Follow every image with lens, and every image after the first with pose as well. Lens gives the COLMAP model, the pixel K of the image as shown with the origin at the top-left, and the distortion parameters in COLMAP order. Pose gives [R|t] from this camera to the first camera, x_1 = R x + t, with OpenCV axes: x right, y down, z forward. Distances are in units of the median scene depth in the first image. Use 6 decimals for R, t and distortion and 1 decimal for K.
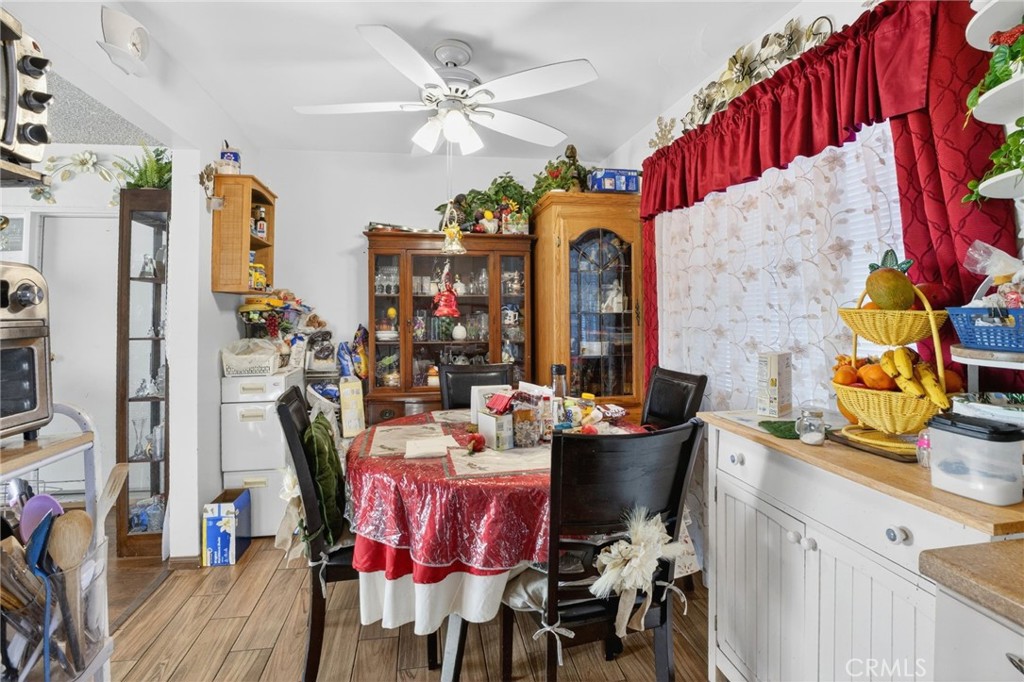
lens RADIAL K [[471.5, 0, 509.0], [0, 471.5, 310.6], [0, 0, 1]] dist [-0.030426, -0.000279]
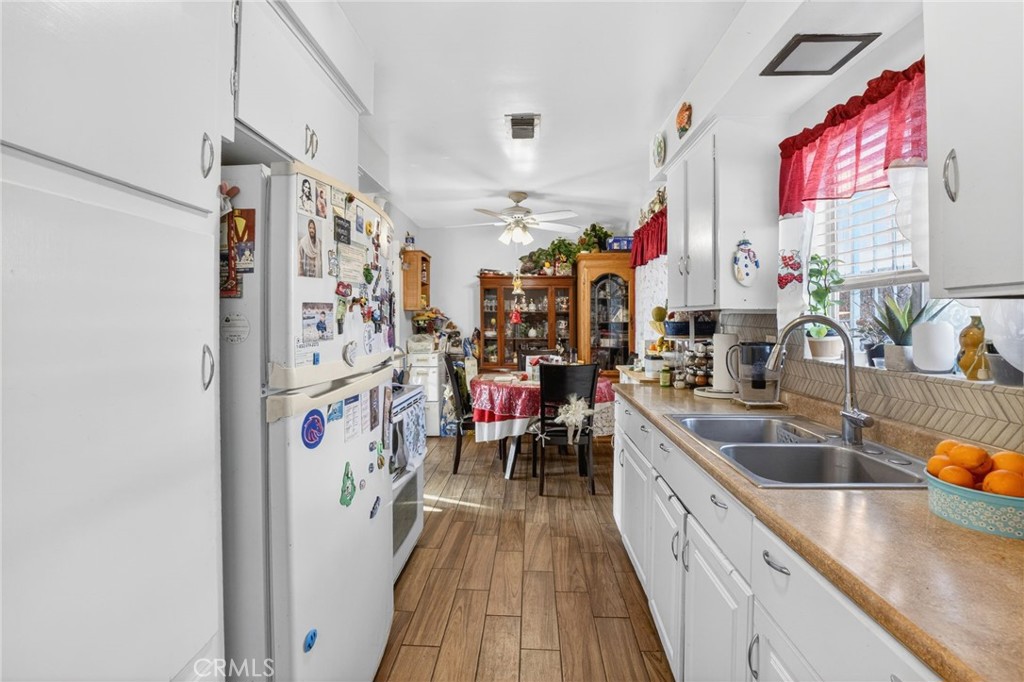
lens RADIAL K [[527.8, 0, 512.0], [0, 527.8, 341.0], [0, 0, 1]] dist [-0.036152, 0.000381]
pose [[0.972703, 0.015239, -0.231553, 0.289124], [-0.005132, 0.999010, 0.044192, -0.009208], [0.231997, -0.041797, 0.971818, -0.941644]]
